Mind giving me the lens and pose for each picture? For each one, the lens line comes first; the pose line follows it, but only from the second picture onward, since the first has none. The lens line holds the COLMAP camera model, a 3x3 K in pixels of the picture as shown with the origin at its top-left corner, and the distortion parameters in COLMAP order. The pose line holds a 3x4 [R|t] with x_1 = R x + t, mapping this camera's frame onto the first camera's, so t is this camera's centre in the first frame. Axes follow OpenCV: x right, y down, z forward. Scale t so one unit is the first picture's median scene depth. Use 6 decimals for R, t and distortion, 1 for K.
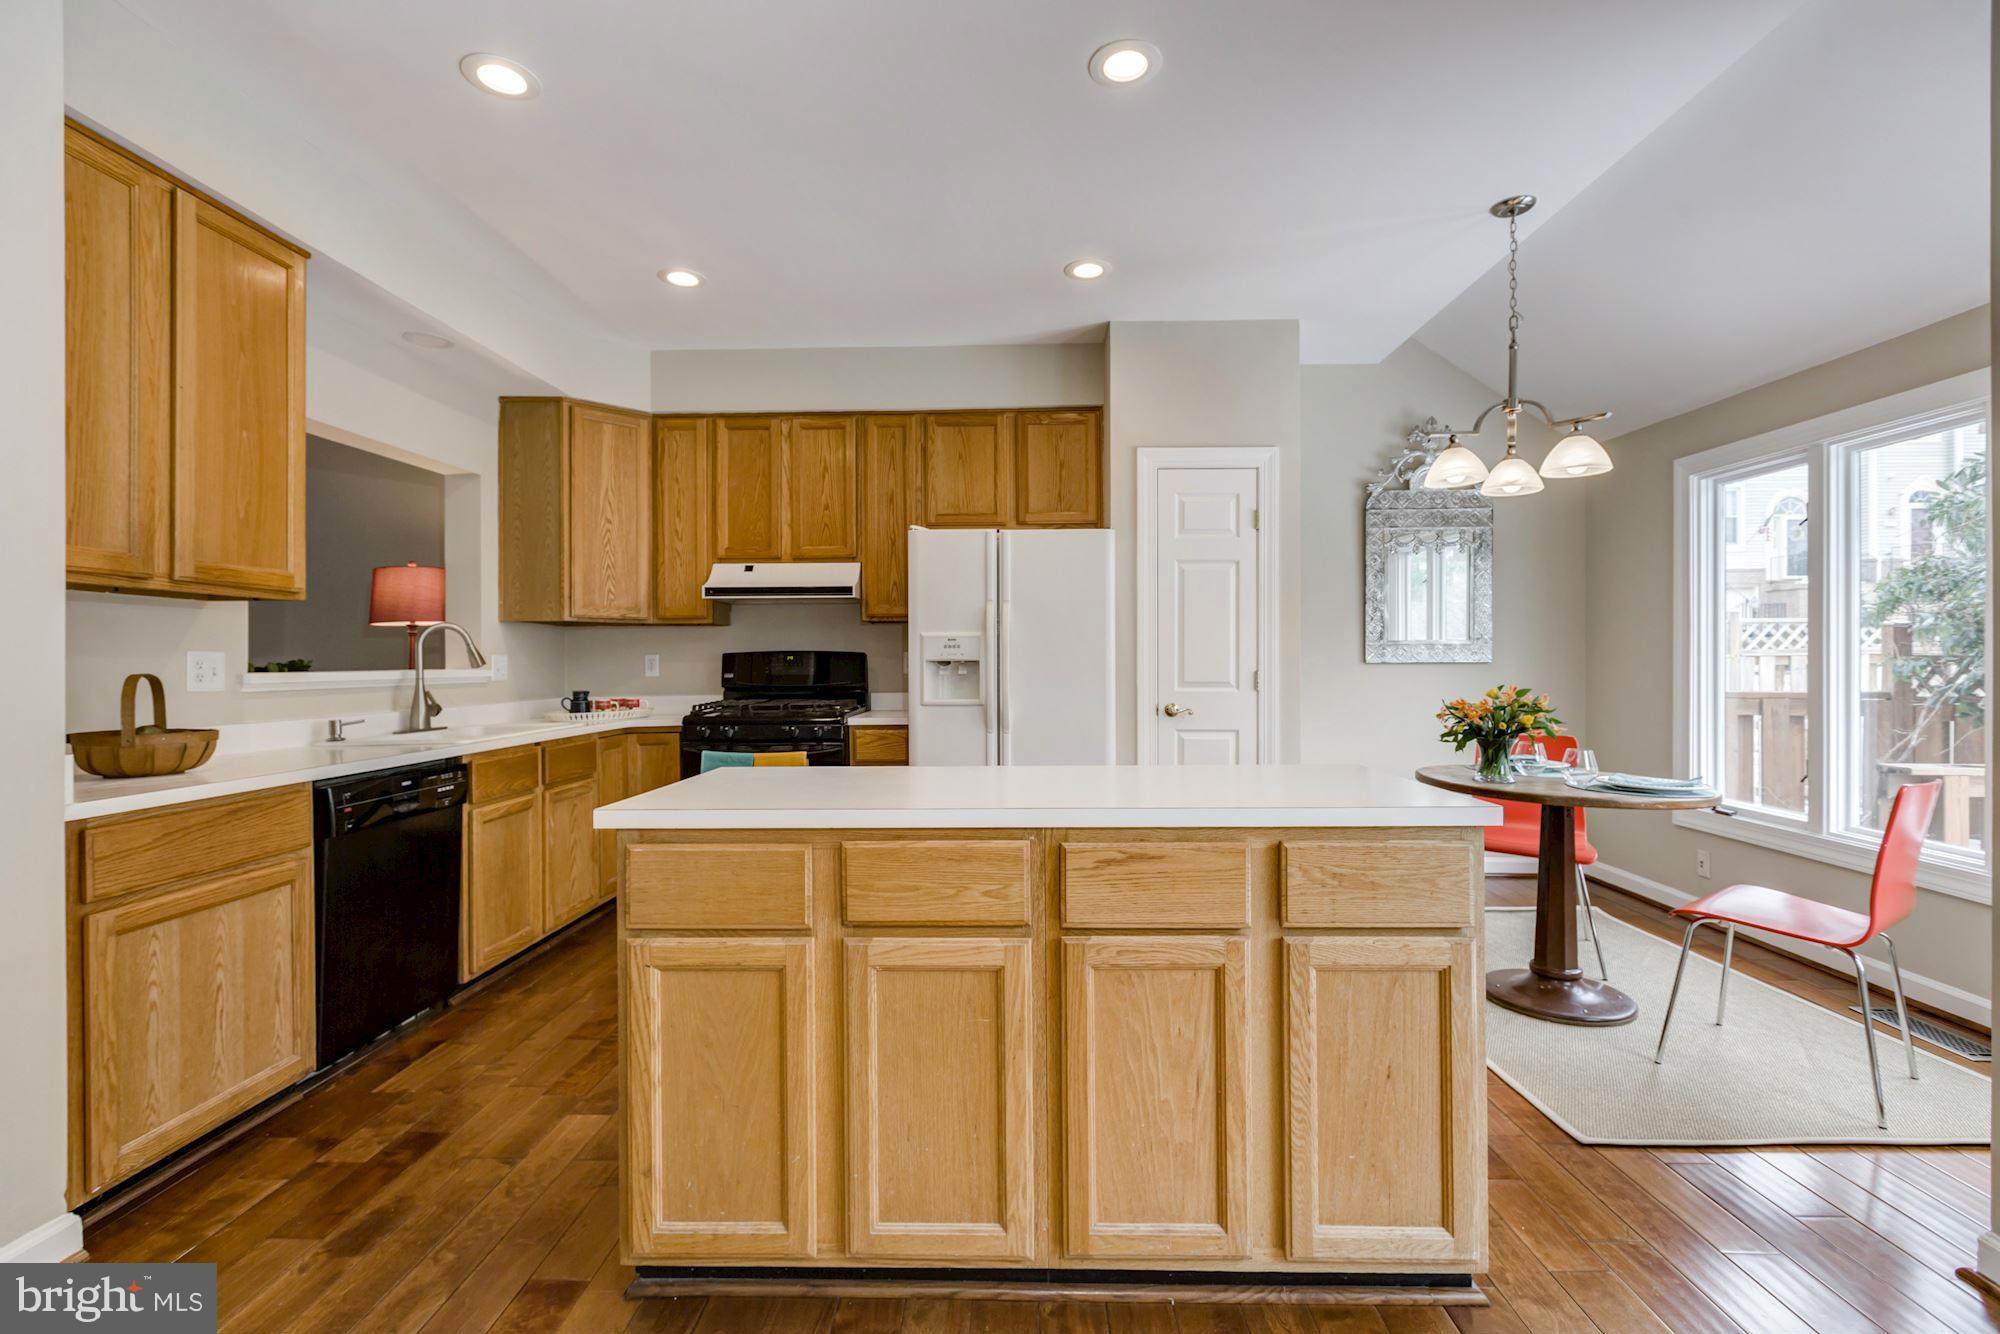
lens RADIAL K [[890.1, 0, 995.7], [0, 890.1, 663.9], [0, 0, 1]] dist [0.001251, -0.001324]
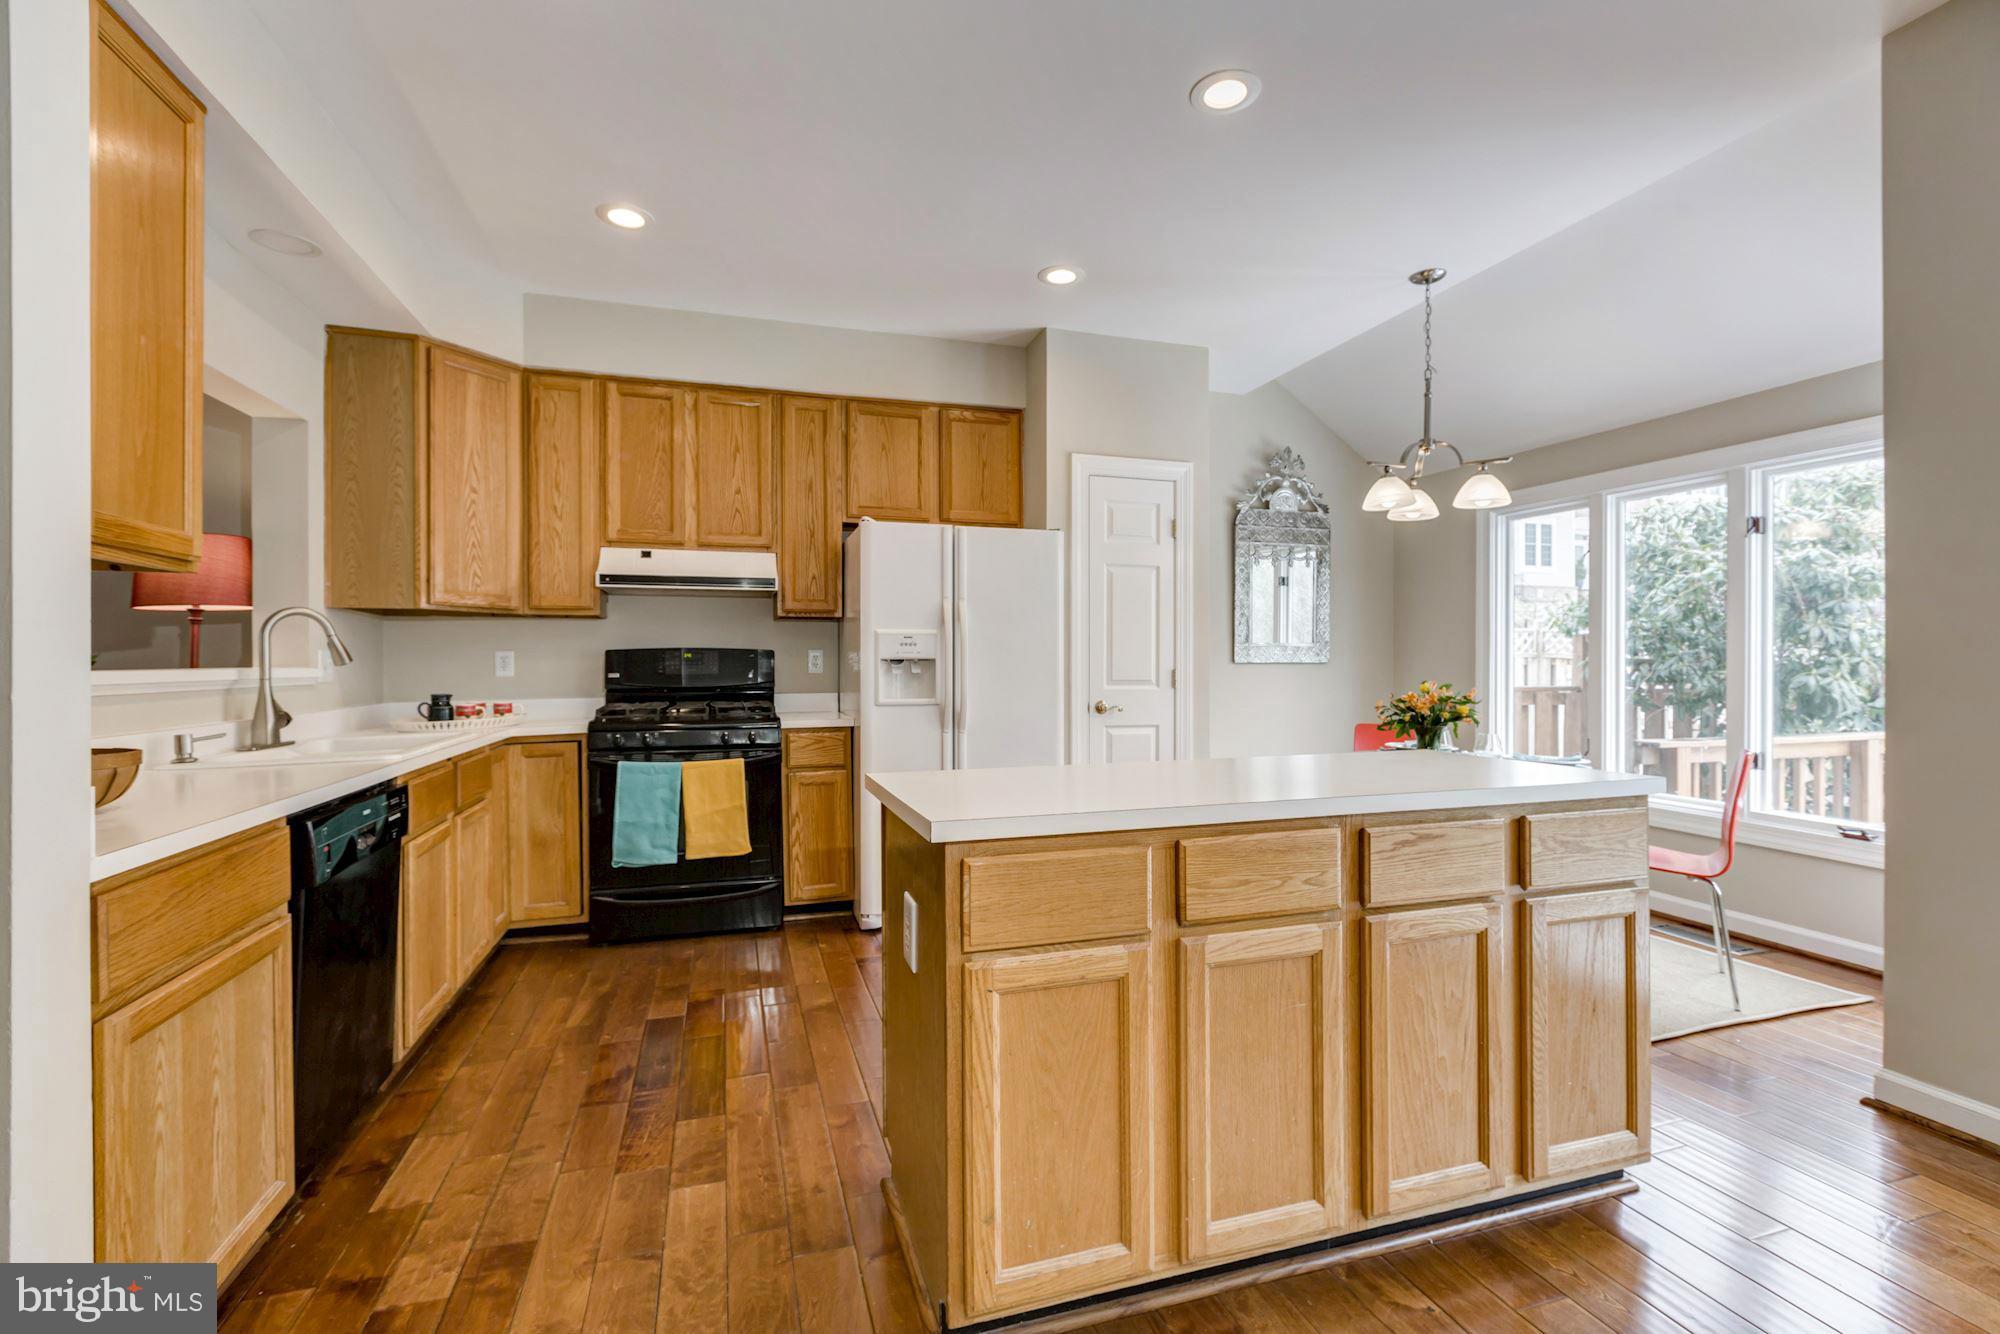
lens RADIAL K [[890.1, 0, 1001.3], [0, 890.1, 662.5], [0, 0, 1]] dist [0.001251, -0.001324]
pose [[0.944874, 0.002973, 0.327421, -0.339631], [-0.002063, 0.999993, -0.003127, 0.003860], [-0.327428, 0.002280, 0.944873, 0.069406]]
